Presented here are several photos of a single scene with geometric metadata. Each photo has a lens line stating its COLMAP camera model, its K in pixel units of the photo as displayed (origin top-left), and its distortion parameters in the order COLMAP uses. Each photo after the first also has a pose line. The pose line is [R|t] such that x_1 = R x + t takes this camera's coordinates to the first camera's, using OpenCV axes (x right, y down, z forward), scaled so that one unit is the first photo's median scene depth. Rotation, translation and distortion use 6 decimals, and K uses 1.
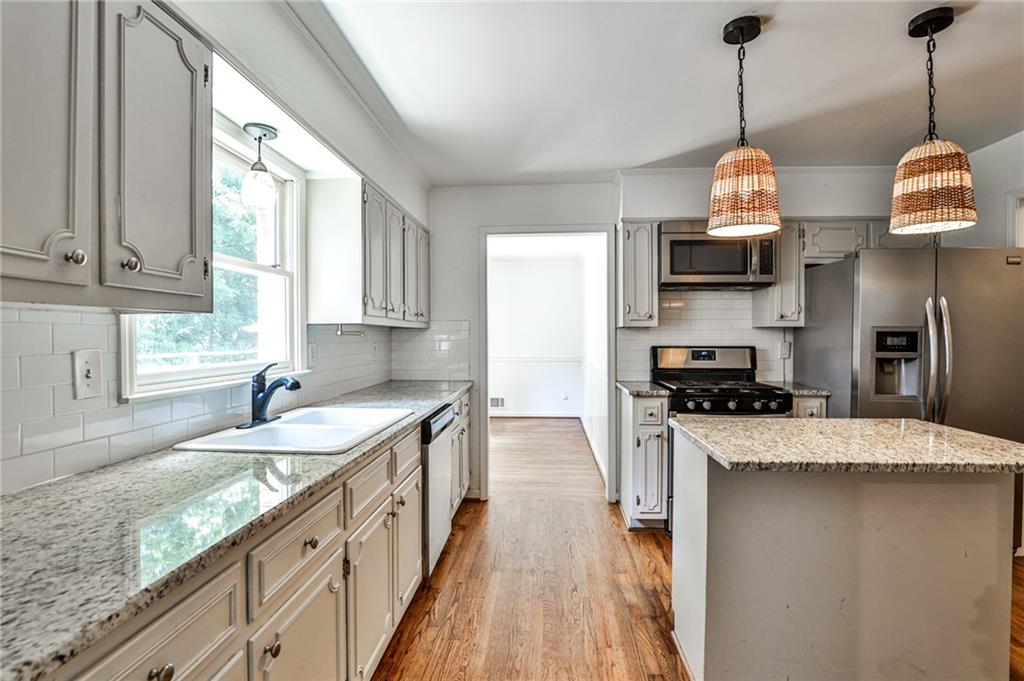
lens RADIAL K [[507.9, 0, 496.0], [0, 507.9, 342.8], [0, 0, 1]] dist [-0.039350, 0.009455]
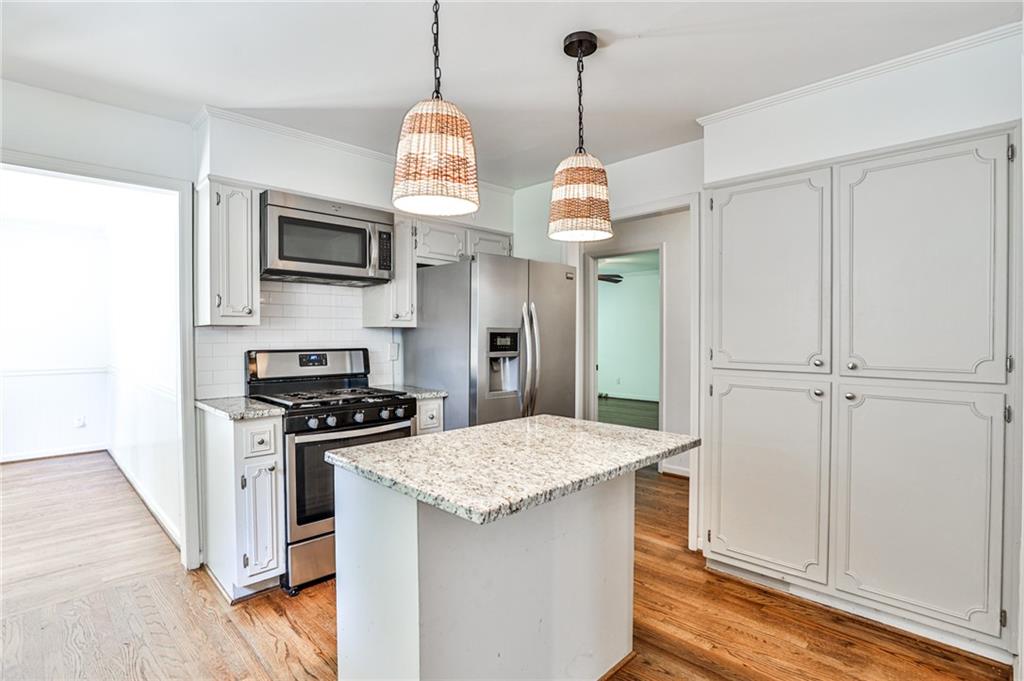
lens RADIAL K [[514.4, 0, 524.4], [0, 514.4, 341.2], [0, 0, 1]] dist [-0.047000, 0.015137]
pose [[0.630864, -0.009803, 0.775831, -0.030199], [0.011951, 0.999924, 0.002916, -0.005631], [-0.775801, 0.007432, 0.630934, 0.219422]]
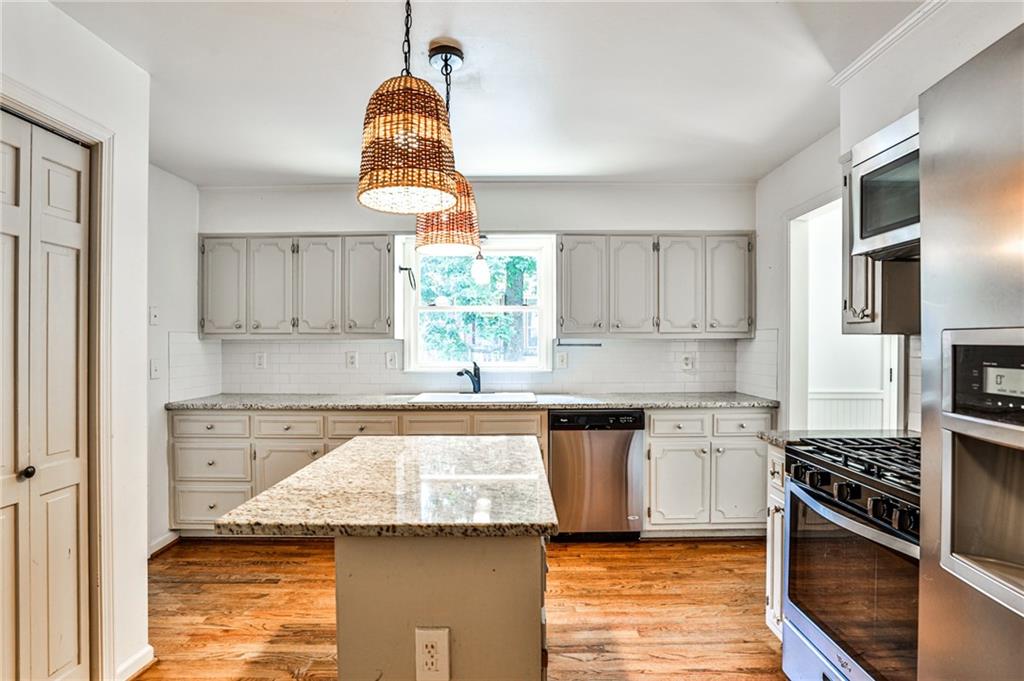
lens RADIAL K [[507.9, 0, 496.0], [0, 507.9, 342.8], [0, 0, 1]] dist [-0.039350, 0.009455]
pose [[0.066490, -0.001467, -0.997786, 0.904481], [-0.016244, 0.999865, -0.002553, -0.017336], [0.997655, 0.016378, 0.066457, 0.591565]]
